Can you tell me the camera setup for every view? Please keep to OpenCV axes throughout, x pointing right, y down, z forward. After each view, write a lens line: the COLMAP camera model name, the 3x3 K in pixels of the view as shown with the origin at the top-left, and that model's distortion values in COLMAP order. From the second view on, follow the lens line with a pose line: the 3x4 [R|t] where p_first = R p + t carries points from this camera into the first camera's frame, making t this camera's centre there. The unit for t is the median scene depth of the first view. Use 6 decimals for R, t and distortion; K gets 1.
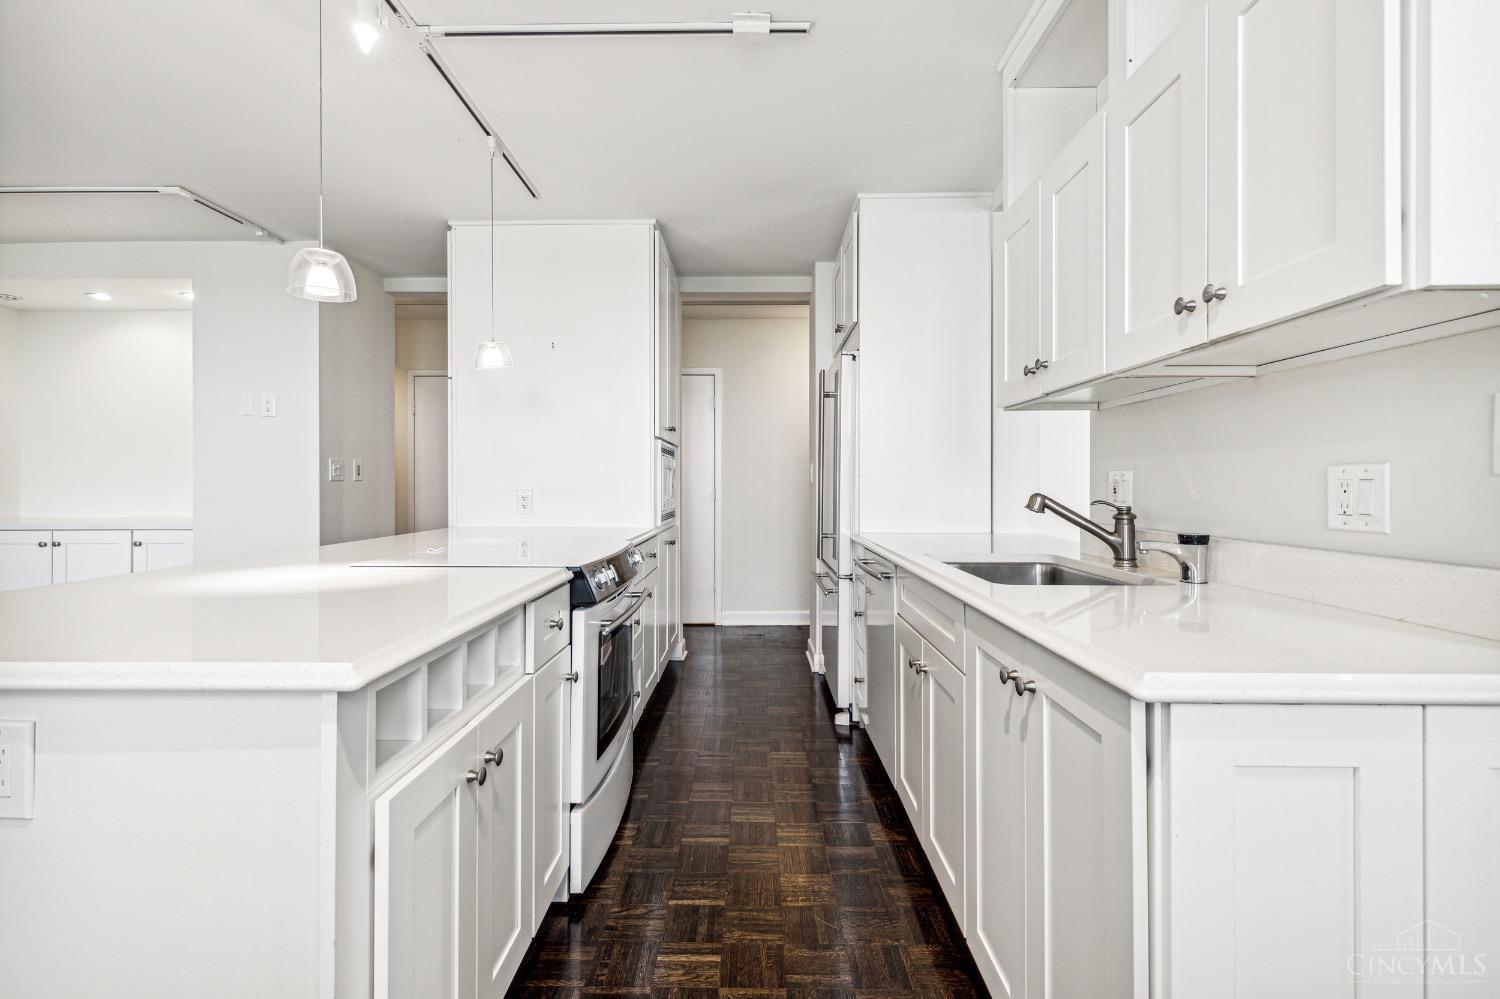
lens RADIAL K [[682.6, 0, 749.5], [0, 682.6, 485.0], [0, 0, 1]] dist [0.005031, 0.000364]
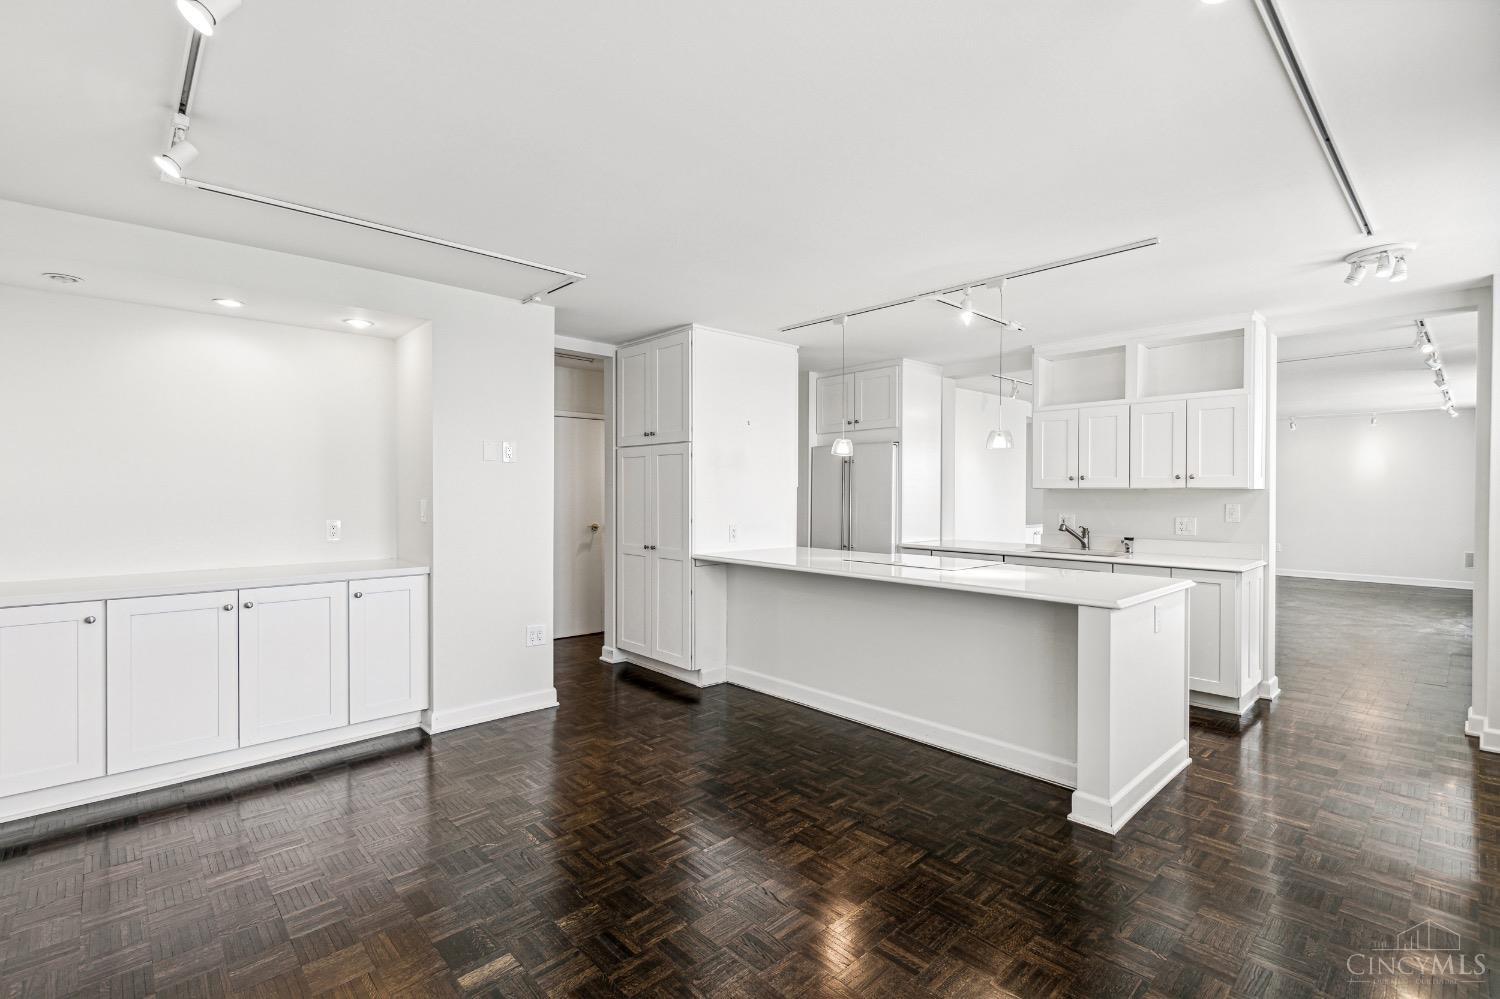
lens RADIAL K [[685.1, 0, 748.7], [0, 685.1, 495.2], [0, 0, 1]] dist [0.006318, -0.000241]
pose [[0.723206, -0.001710, 0.690630, -1.875498], [-0.003110, 0.999979, 0.005732, -0.089485], [-0.690625, -0.006293, 0.723186, -0.040589]]
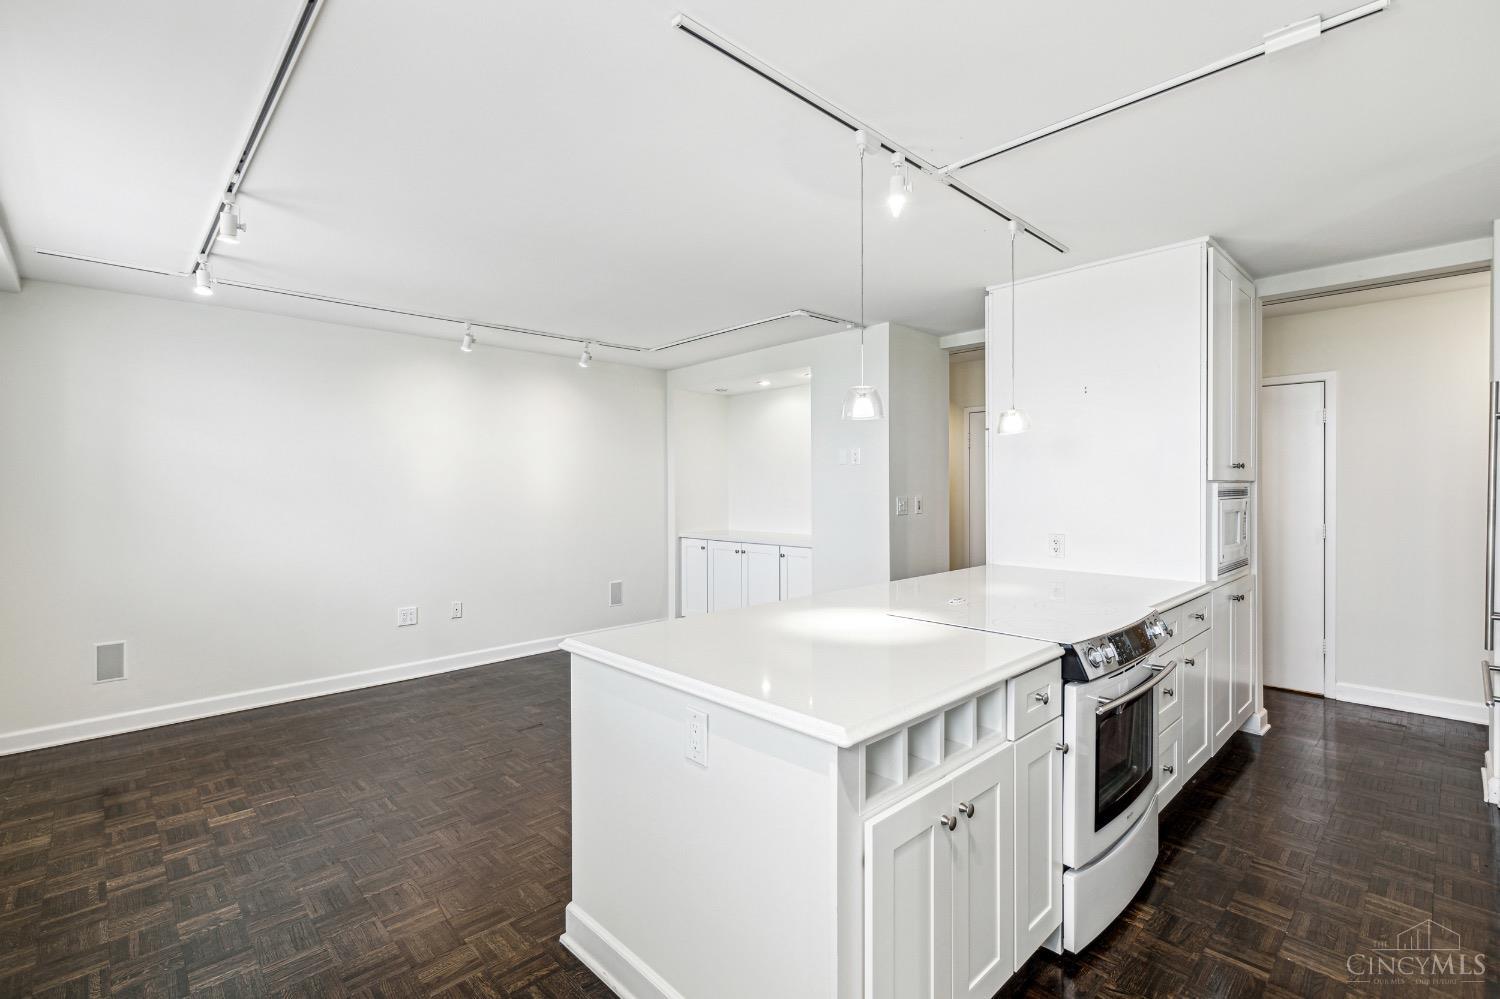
lens RADIAL K [[685.1, 0, 748.7], [0, 685.1, 495.2], [0, 0, 1]] dist [0.006318, -0.000241]
pose [[0.698086, 0.009644, -0.715949, 0.126272], [0.002241, 0.999875, 0.015654, -0.101828], [0.716010, -0.012532, 0.697977, -0.070238]]
